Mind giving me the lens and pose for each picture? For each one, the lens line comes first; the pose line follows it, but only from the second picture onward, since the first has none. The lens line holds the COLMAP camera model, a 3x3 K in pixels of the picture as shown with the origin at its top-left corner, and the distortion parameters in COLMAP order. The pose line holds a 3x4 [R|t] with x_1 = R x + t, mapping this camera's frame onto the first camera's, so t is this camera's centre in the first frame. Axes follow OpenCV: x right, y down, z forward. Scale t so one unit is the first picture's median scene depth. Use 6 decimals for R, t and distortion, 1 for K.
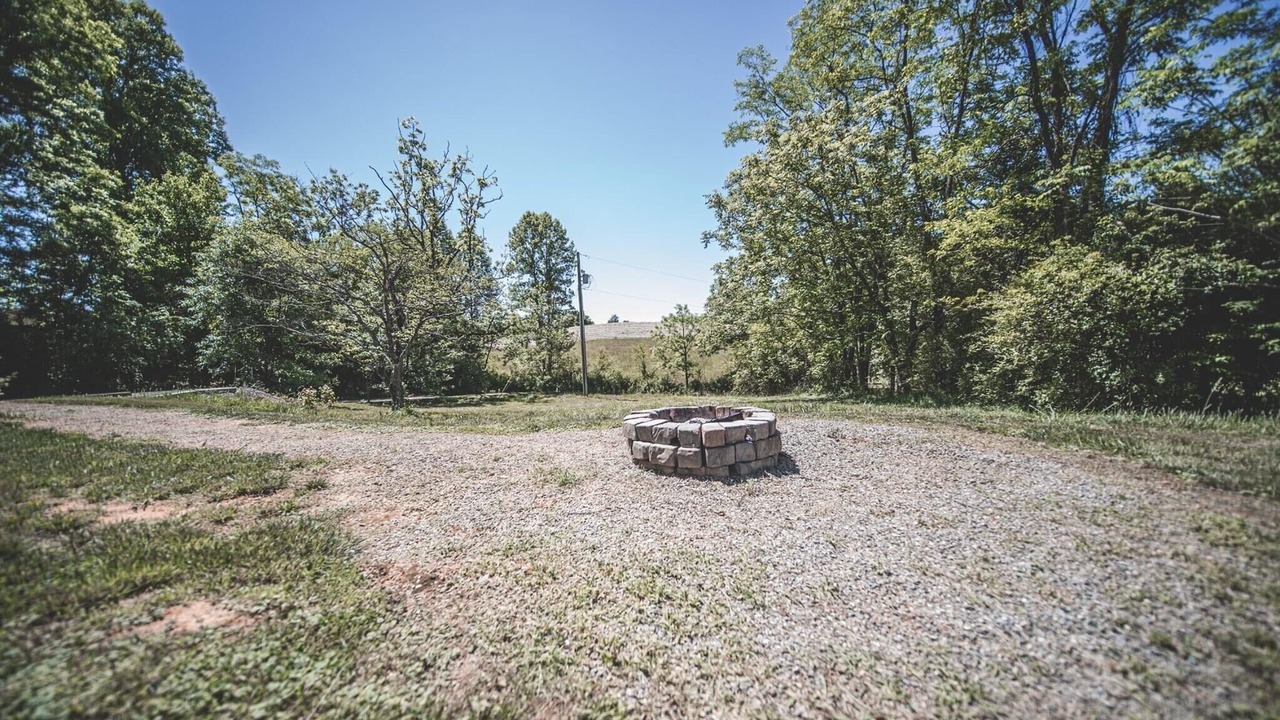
lens RADIAL K [[446.4, 0, 640.2], [0, 446.4, 356.6], [0, 0, 1]] dist [-0.000230, -0.000395]
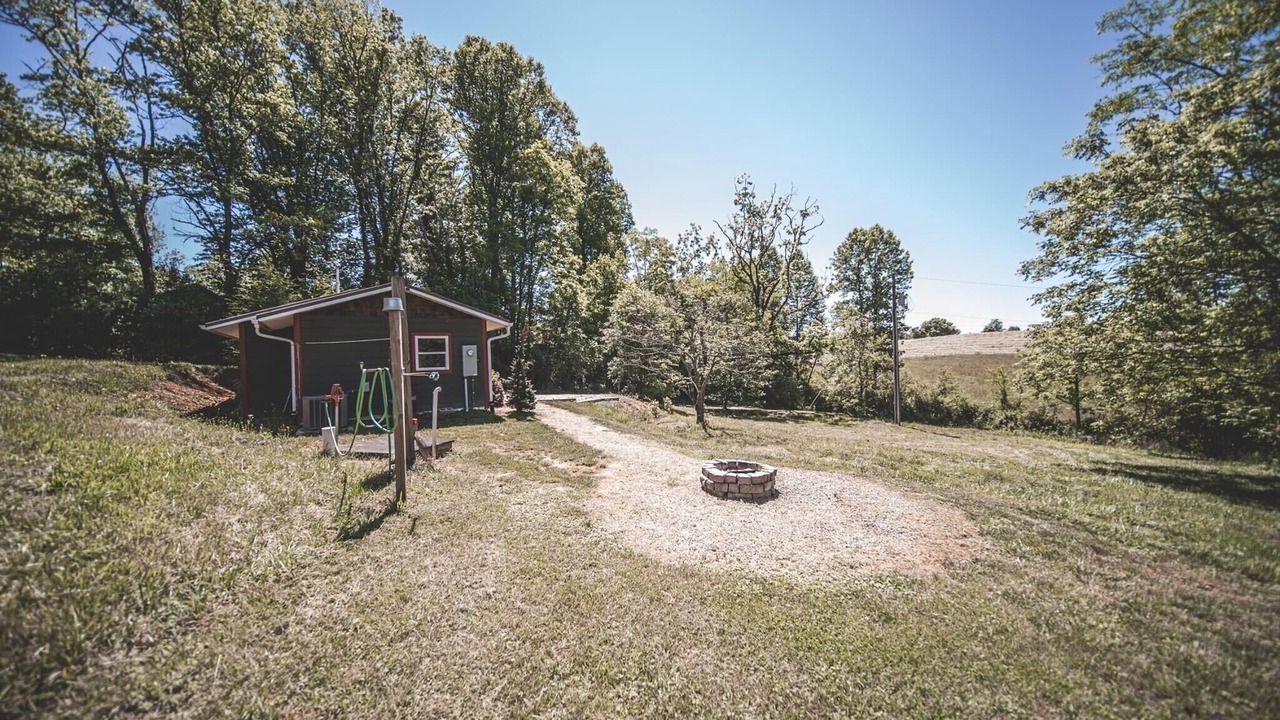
lens RADIAL K [[446.4, 0, 638.2], [0, 446.4, 358.3], [0, 0, 1]] dist [-0.000230, -0.000395]
pose [[0.740851, 0.028562, -0.671062, 0.091424], [-0.037979, 0.999278, 0.000603, -0.027986], [0.670595, 0.025039, 0.741401, -0.066109]]
